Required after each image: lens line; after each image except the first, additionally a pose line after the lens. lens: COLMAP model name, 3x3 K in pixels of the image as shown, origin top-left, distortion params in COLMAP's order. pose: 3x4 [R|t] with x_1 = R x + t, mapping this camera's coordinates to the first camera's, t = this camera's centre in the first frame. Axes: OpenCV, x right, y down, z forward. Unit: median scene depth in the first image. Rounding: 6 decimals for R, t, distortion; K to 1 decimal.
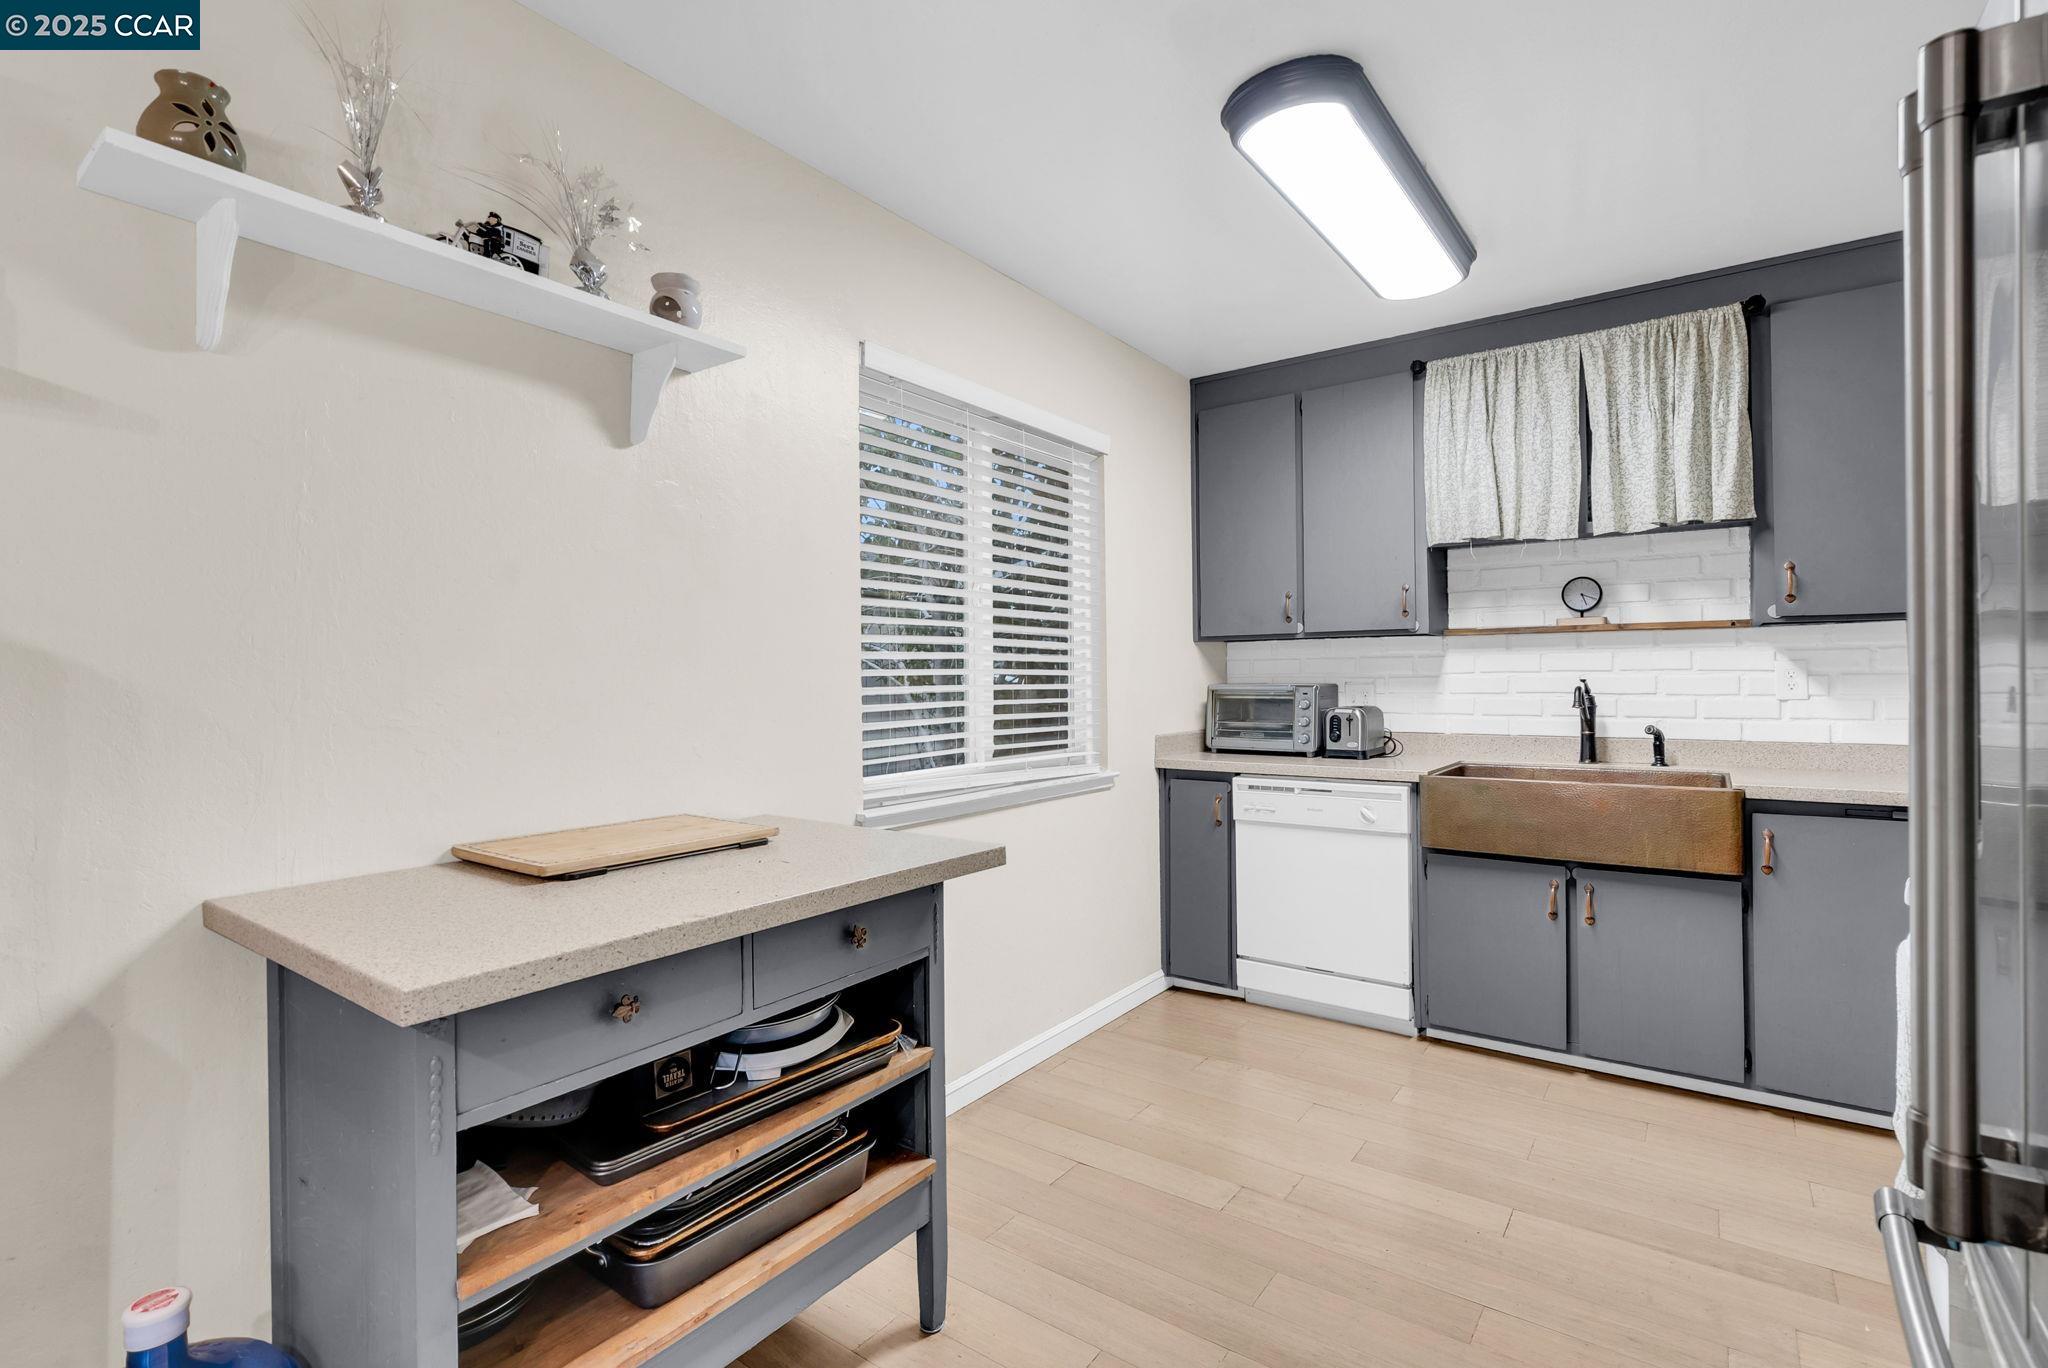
lens RADIAL K [[941.1, 0, 1022.1], [0, 941.1, 682.3], [0, 0, 1]] dist [0.001249, 0.001714]
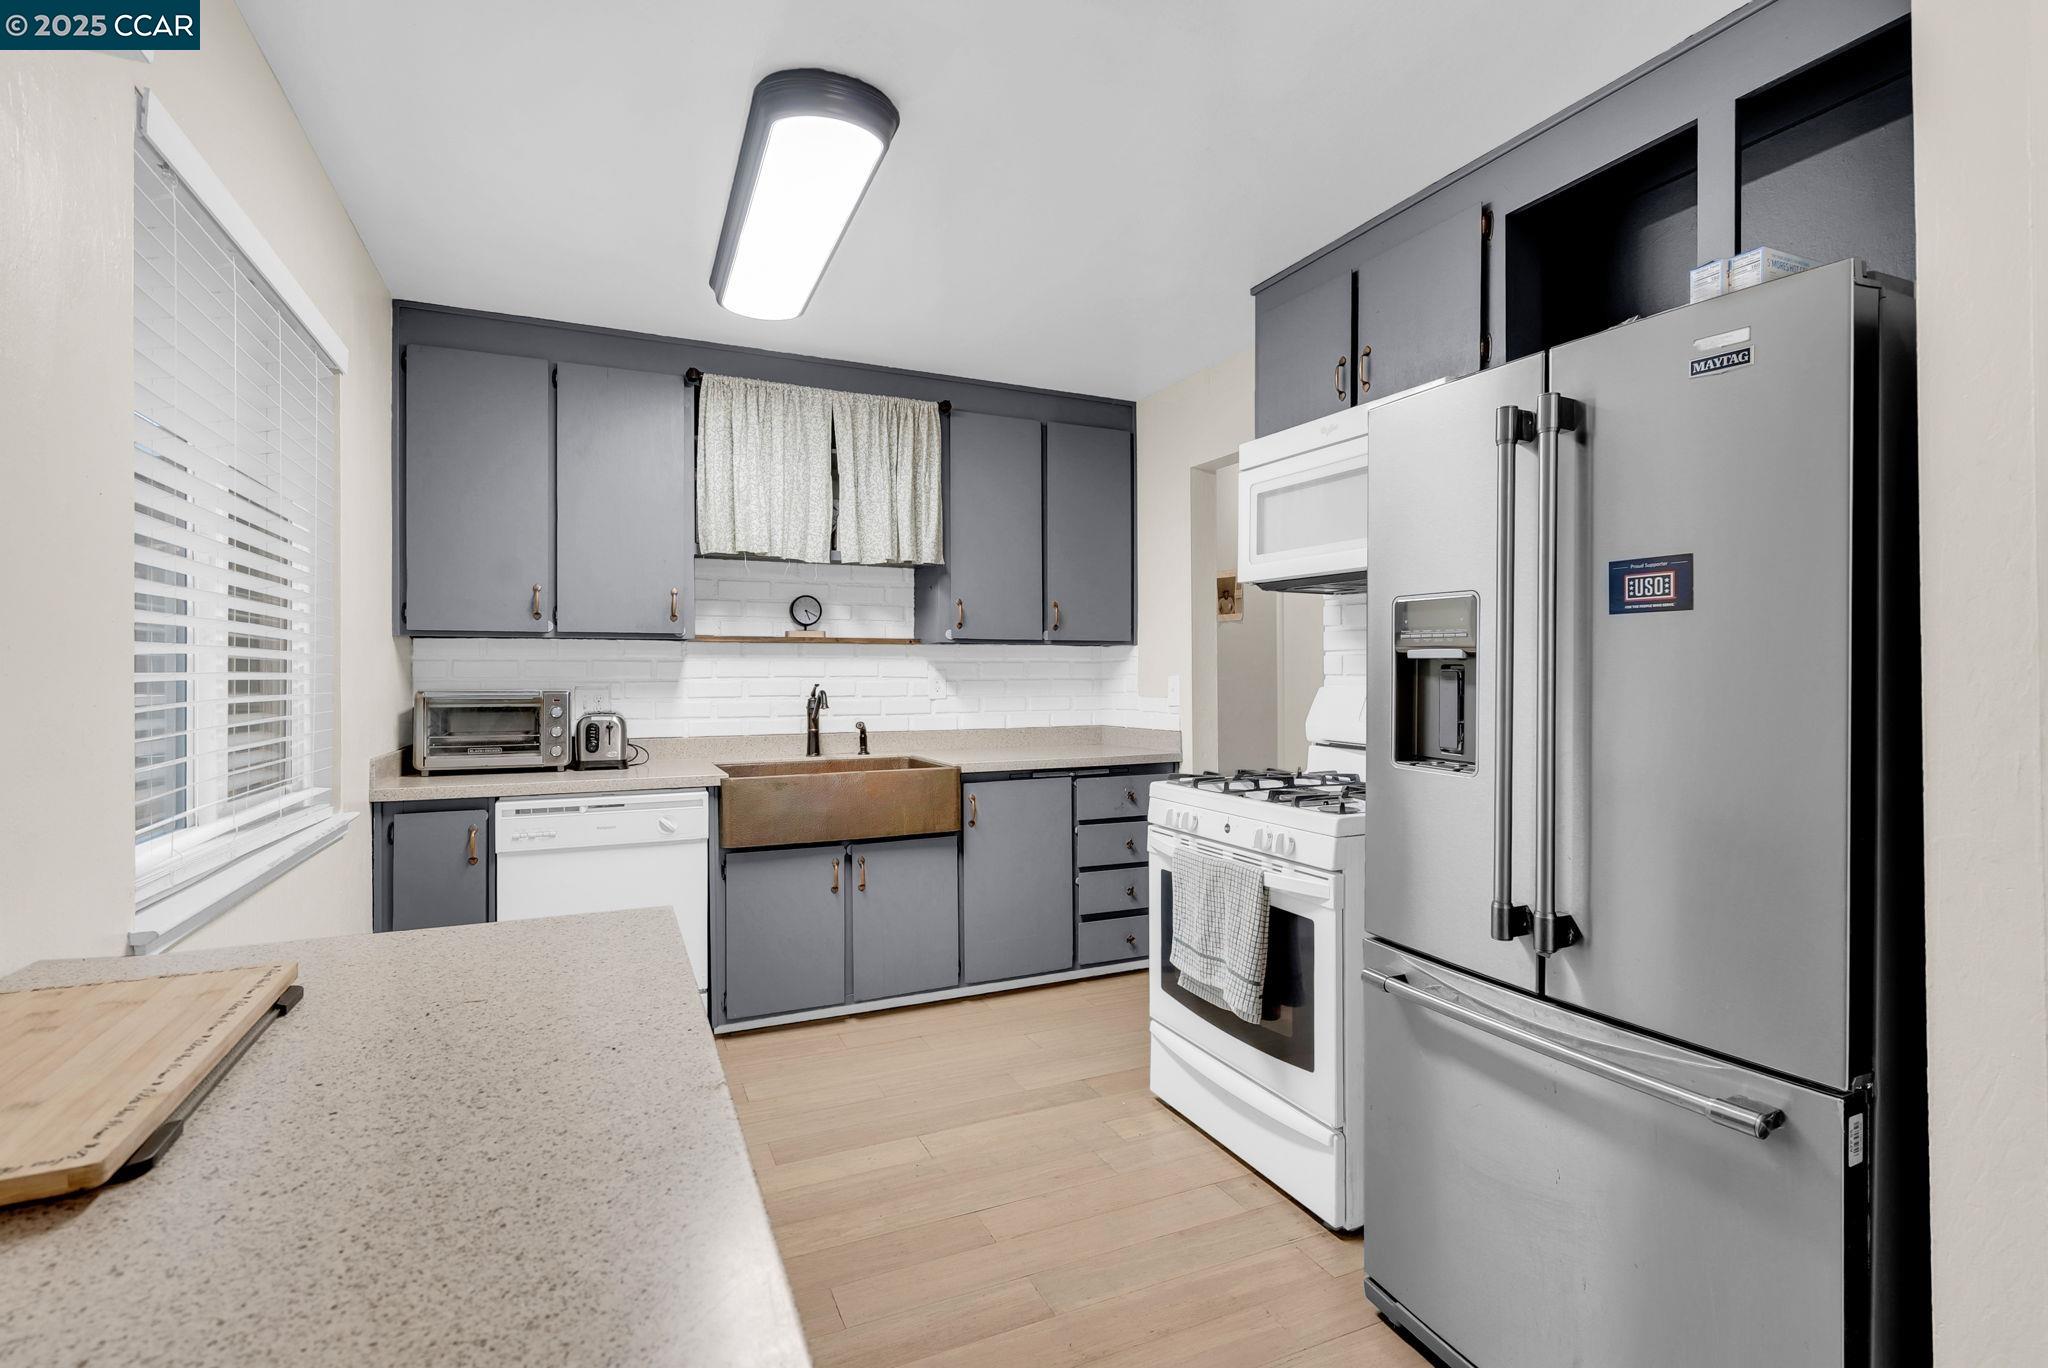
lens RADIAL K [[952.3, 0, 1021.0], [0, 952.3, 677.7], [0, 0, 1]] dist [-0.000424, 0.000218]
pose [[0.498614, 0.003230, 0.866818, -0.302175], [0.000543, 0.999992, -0.004038, -0.006346], [-0.866824, 0.002484, 0.498608, 0.196939]]
